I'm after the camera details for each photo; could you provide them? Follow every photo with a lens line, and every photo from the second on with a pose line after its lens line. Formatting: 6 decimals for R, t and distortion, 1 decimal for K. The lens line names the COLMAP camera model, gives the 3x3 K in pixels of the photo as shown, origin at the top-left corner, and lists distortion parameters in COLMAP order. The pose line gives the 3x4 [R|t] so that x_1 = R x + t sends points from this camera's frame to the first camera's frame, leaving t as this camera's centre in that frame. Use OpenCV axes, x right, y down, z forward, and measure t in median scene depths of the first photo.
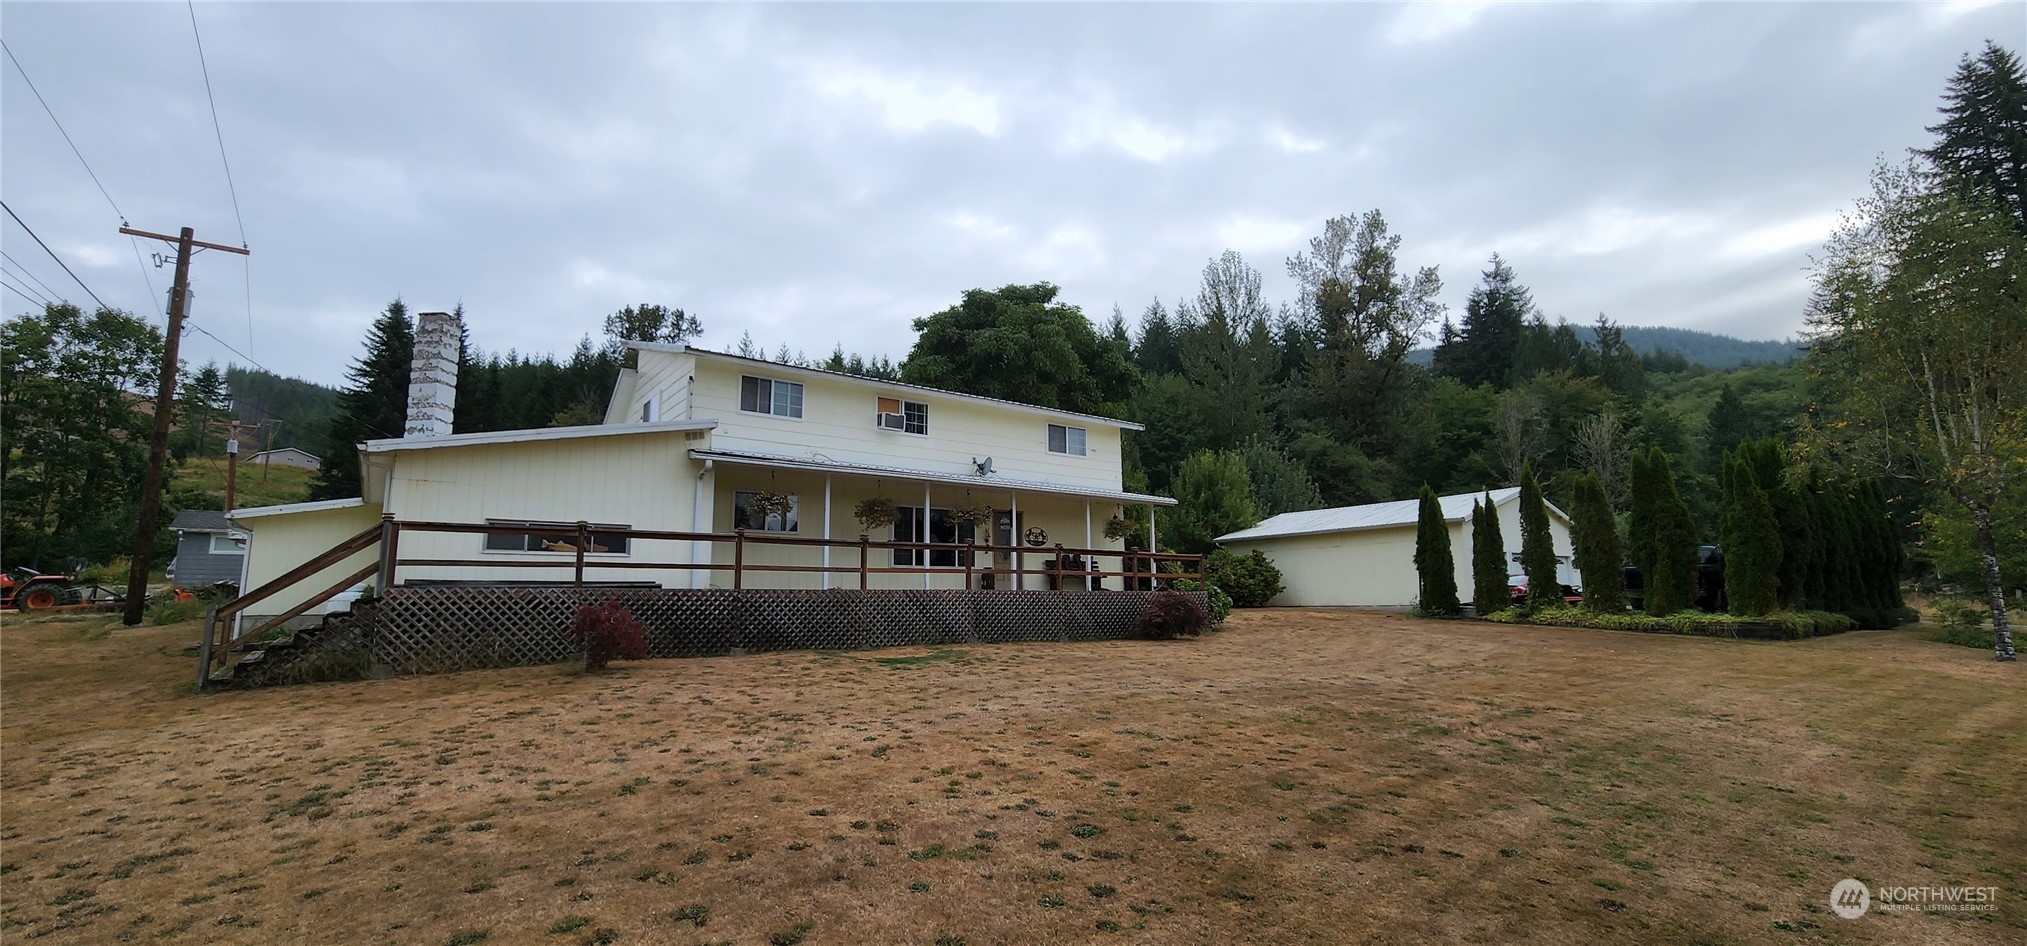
lens RADIAL K [[844.2, 0, 1013.5], [0, 844.2, 473.0], [0, 0, 1]] dist [-0.001996, 0.000212]
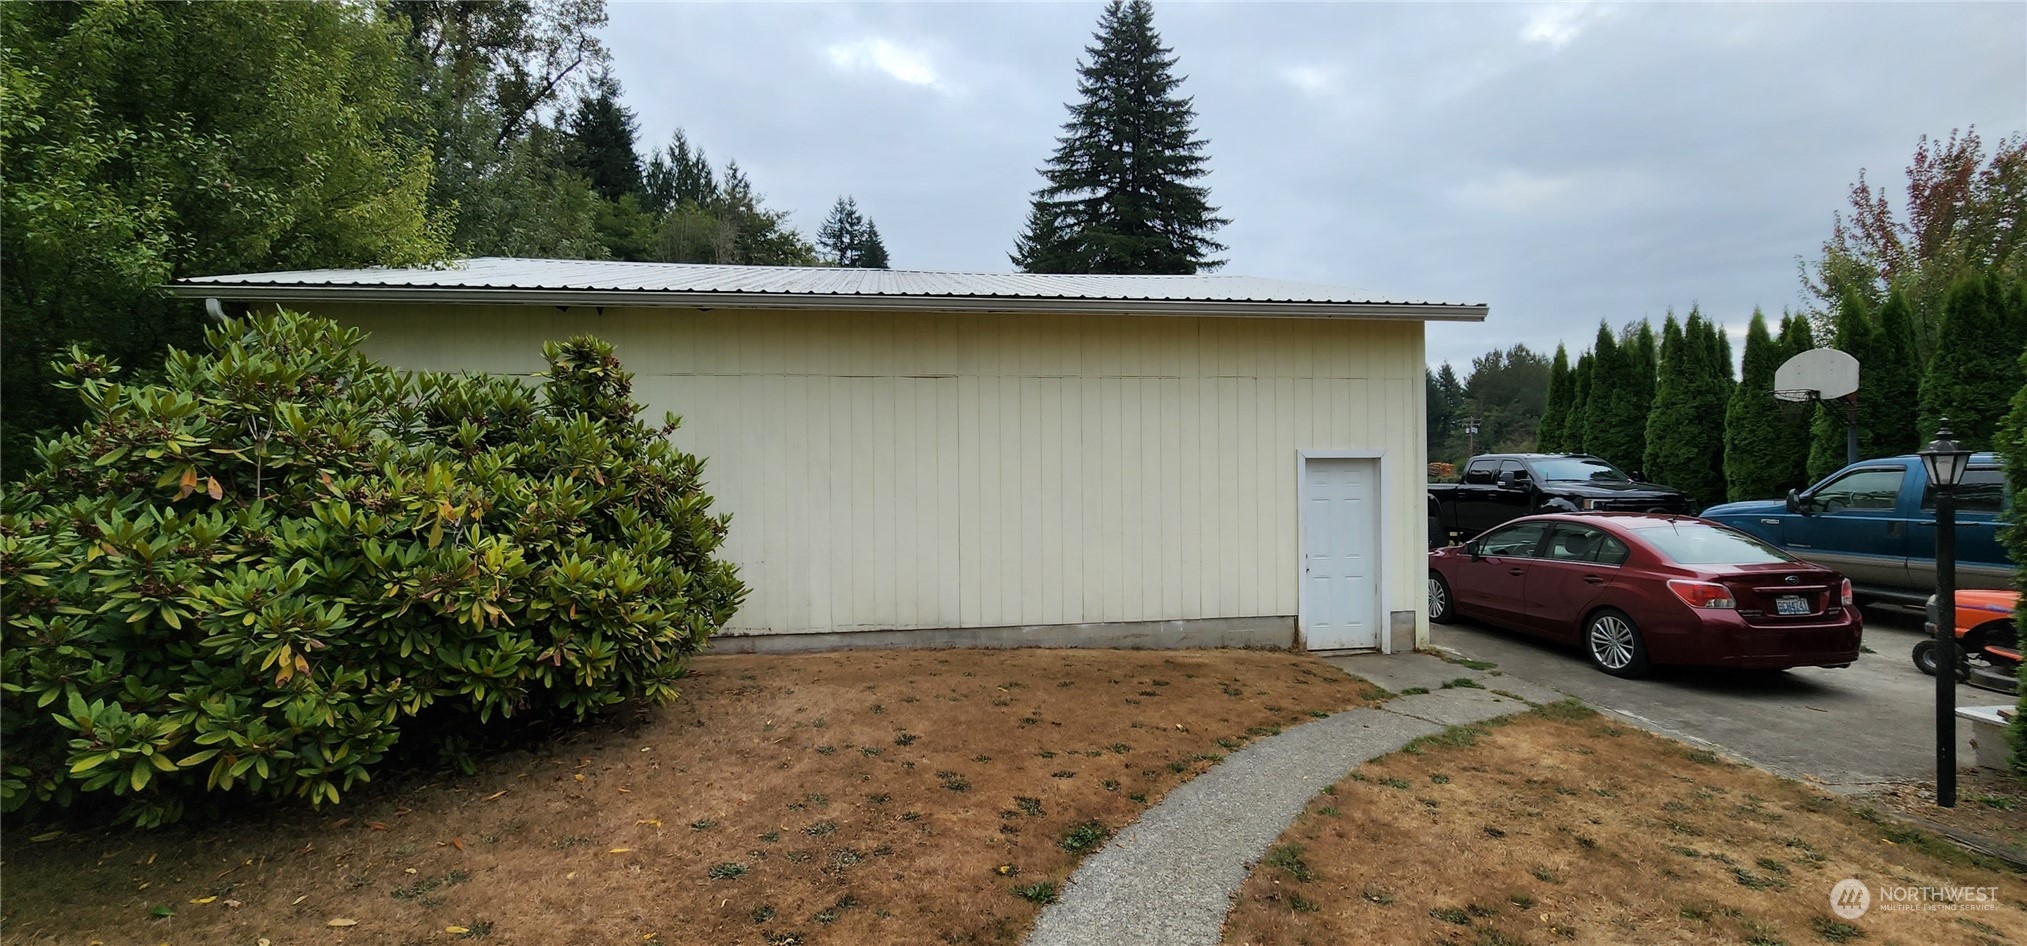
lens RADIAL K [[844.2, 0, 1013.5], [0, 844.2, 473.0], [0, 0, 1]] dist [-0.001996, 0.000212]
pose [[0.478571, -0.025552, 0.877677, 0.081293], [-0.093062, 0.992470, 0.079638, 0.044115], [-0.873103, -0.119791, 0.472590, 0.378182]]
